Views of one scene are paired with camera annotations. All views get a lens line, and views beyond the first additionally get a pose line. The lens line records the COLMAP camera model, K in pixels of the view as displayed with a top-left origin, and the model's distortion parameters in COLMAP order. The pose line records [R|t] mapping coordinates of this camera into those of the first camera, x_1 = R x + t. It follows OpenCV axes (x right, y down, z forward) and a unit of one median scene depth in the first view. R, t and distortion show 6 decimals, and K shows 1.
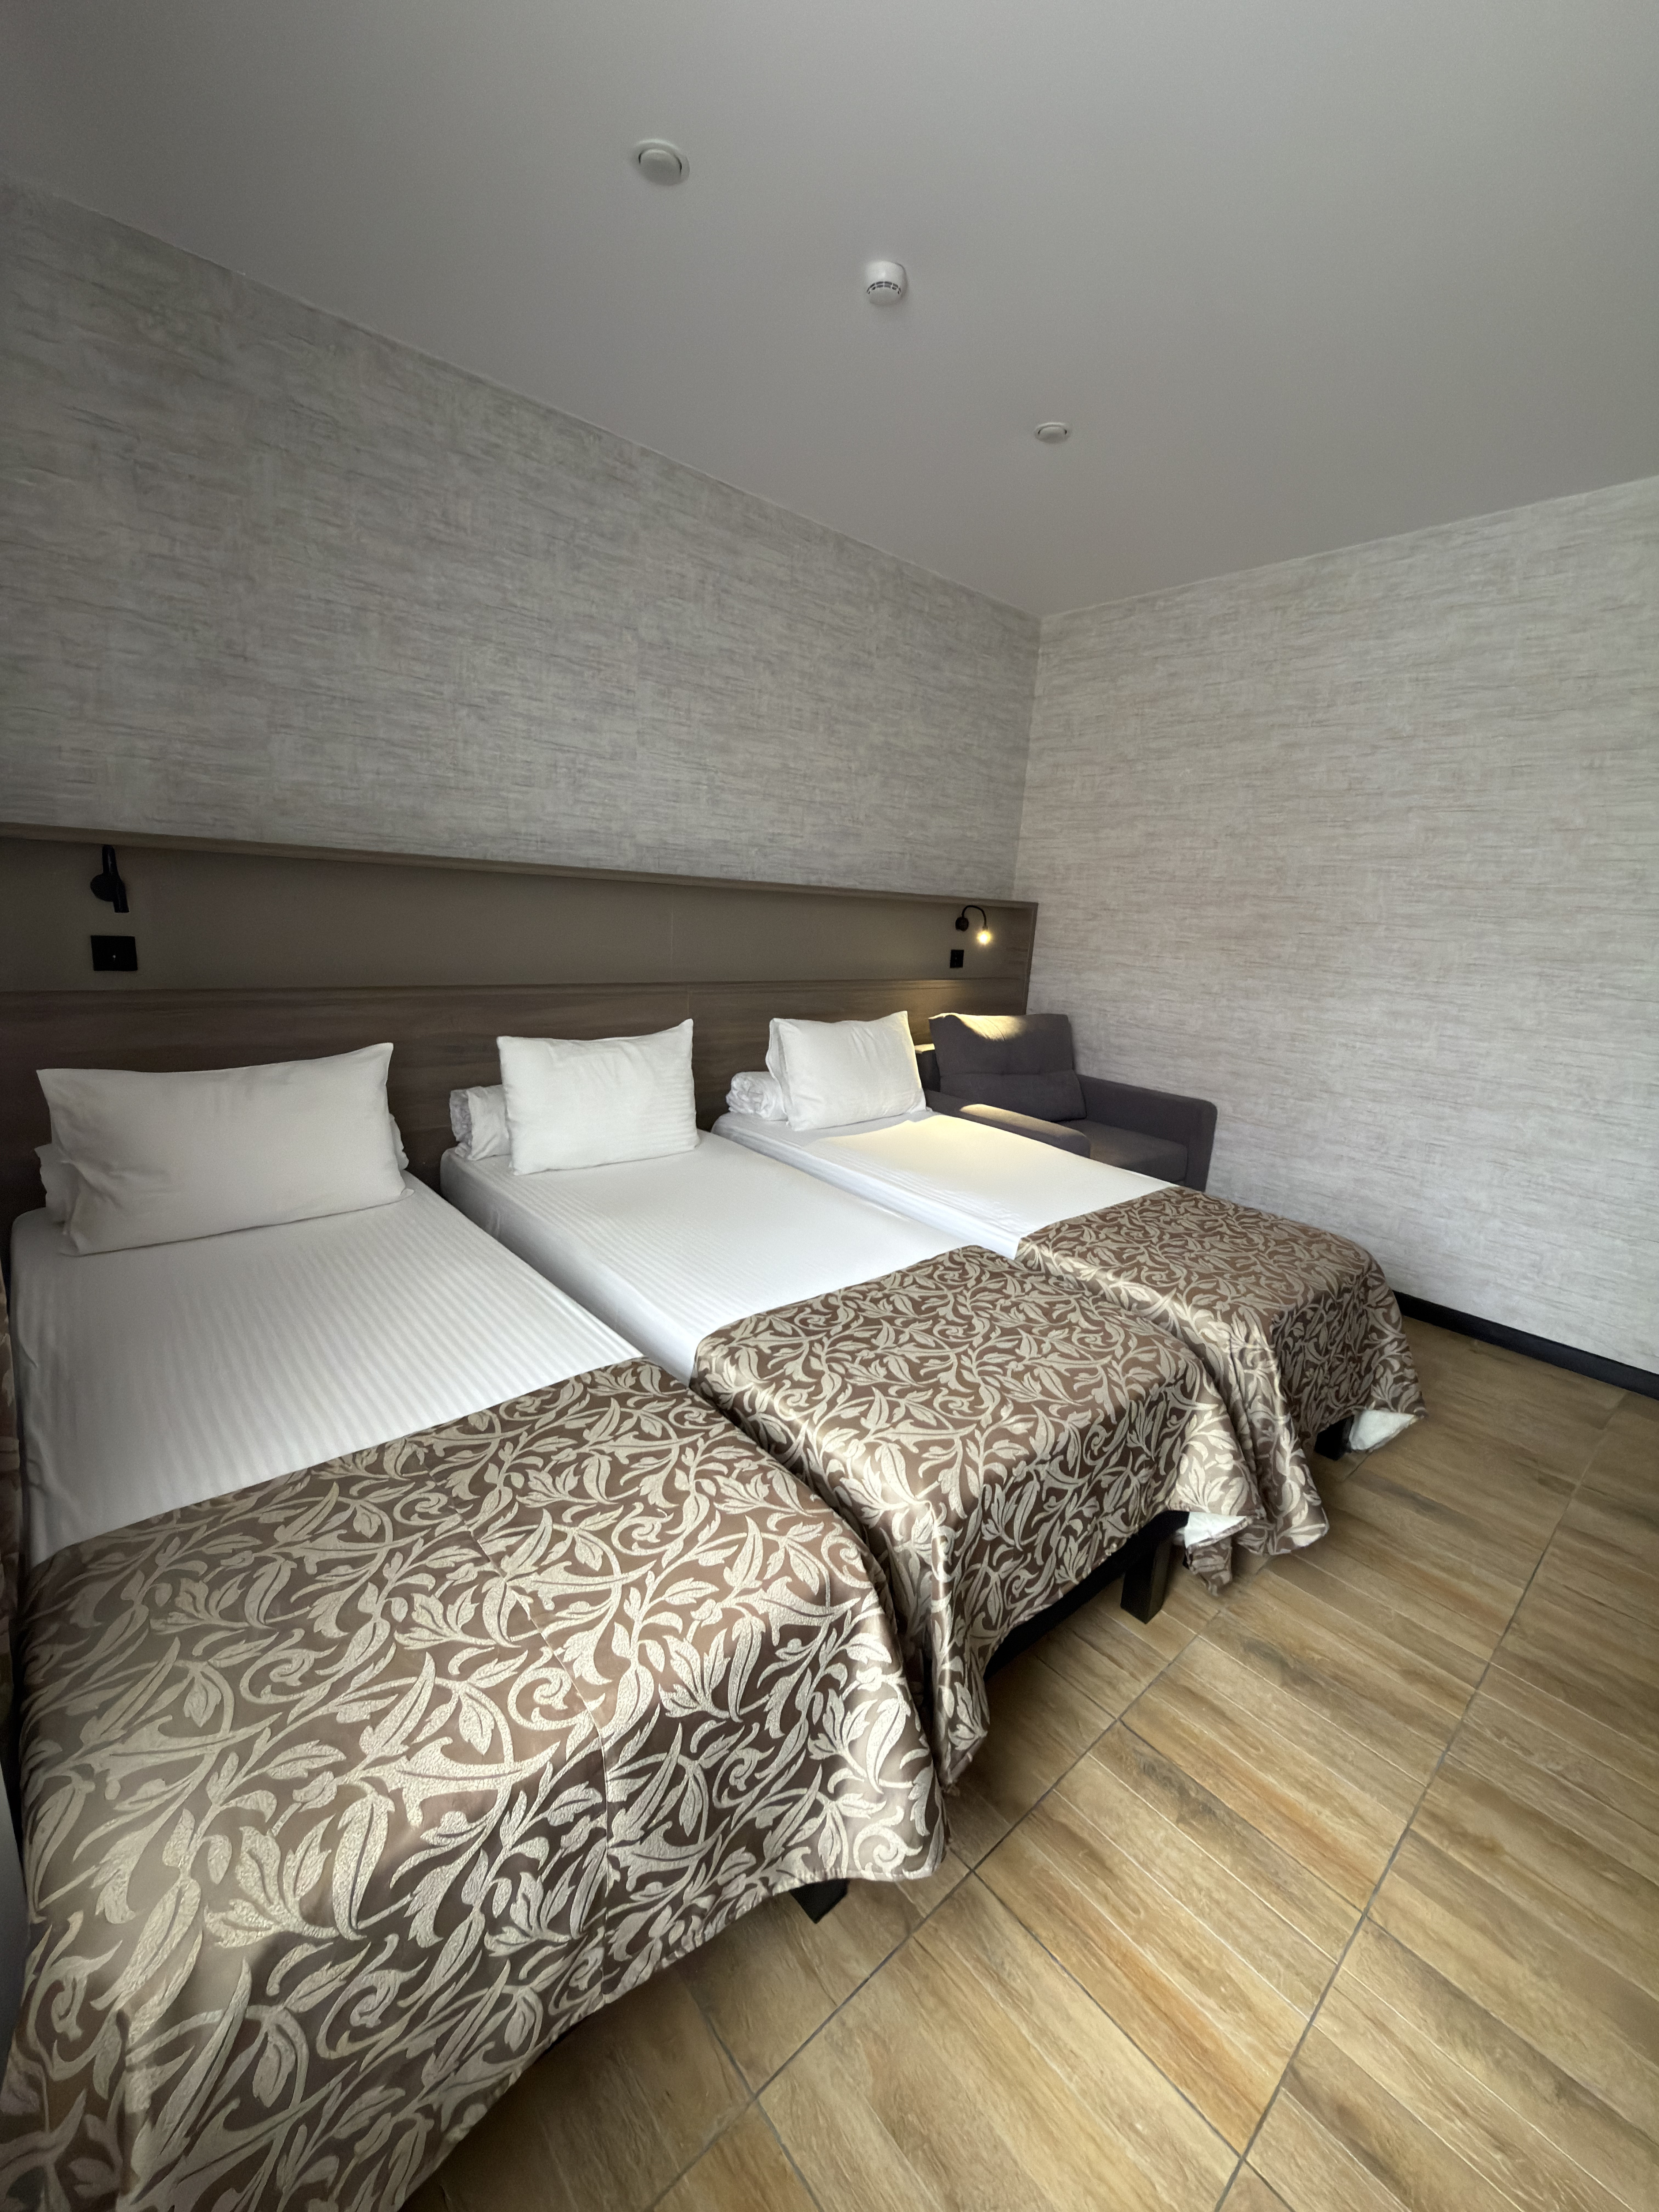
lens RADIAL K [[882.4, 0, 829.5], [0, 882.4, 1106.0], [0, 0, 1]] dist [-0.000138, -0.000114]
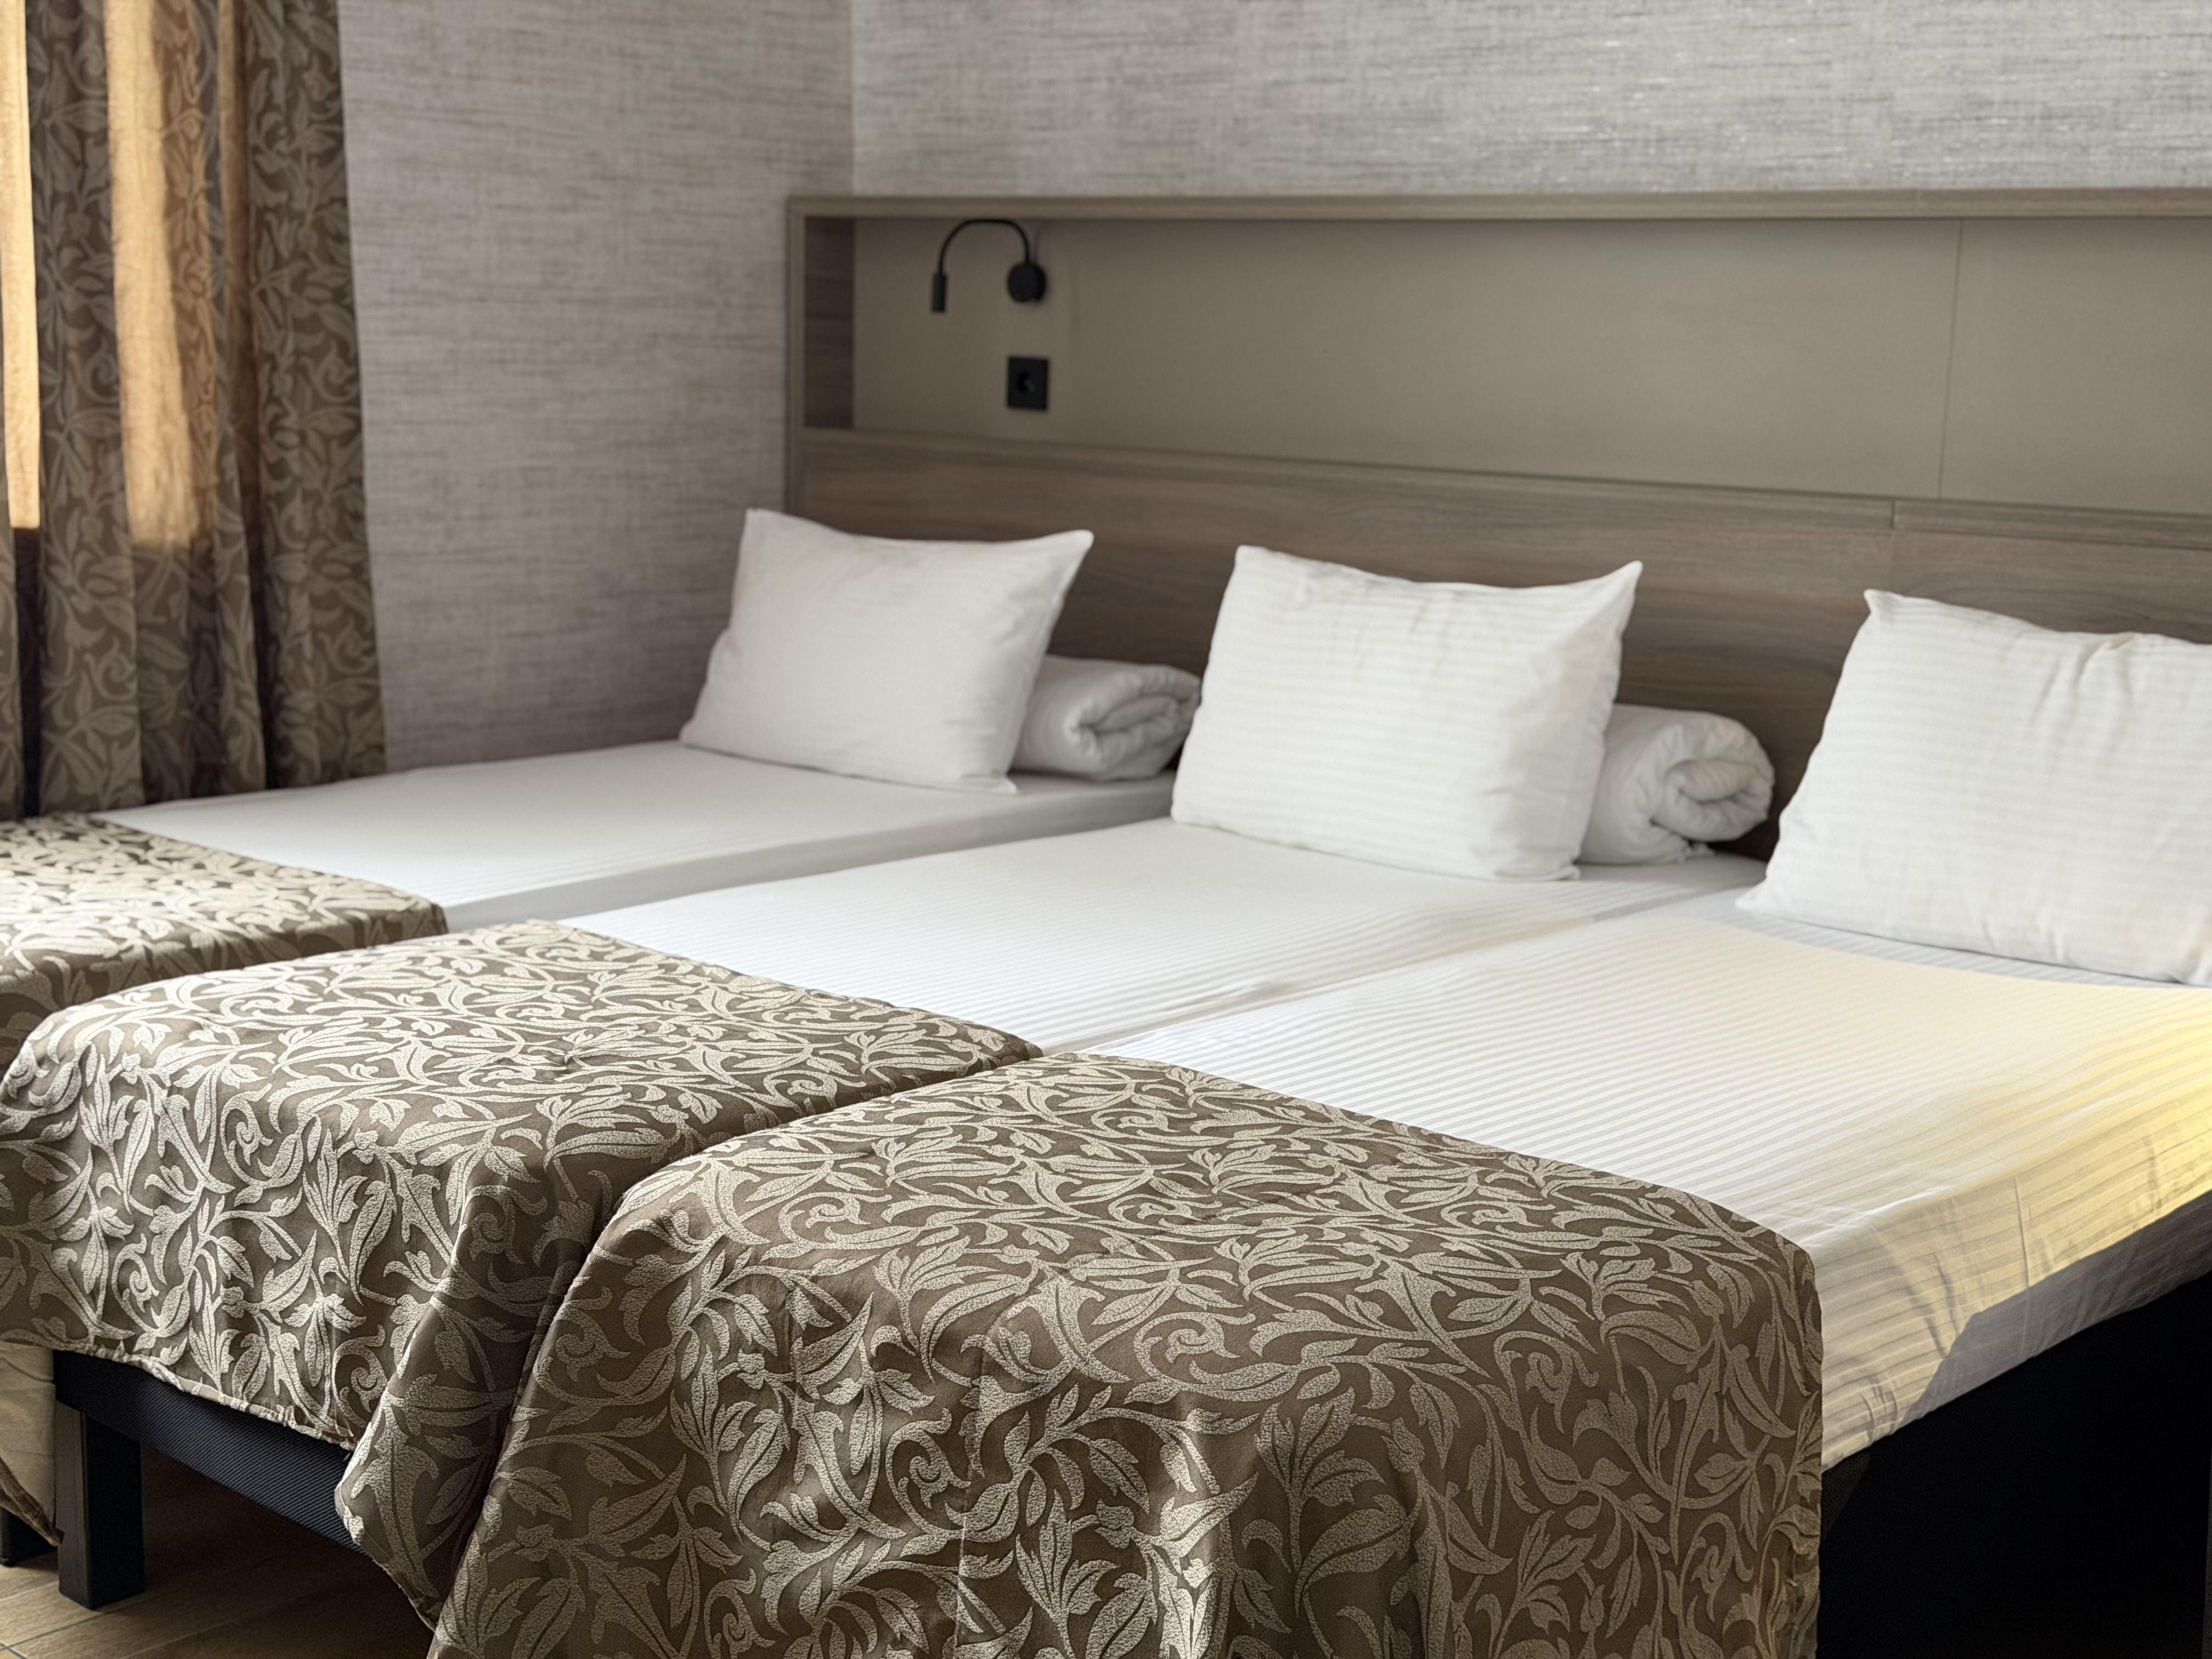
lens RADIAL K [[3121.4, 0, 1106.0], [0, 3121.4, 829.5], [0, 0, 1]] dist [0.142009, -0.167526]
pose [[0.113126, 0.123779, -0.985840, 1.428020], [-0.224406, 0.969755, 0.096008, -0.080752], [0.967907, 0.210367, 0.137482, 0.744563]]
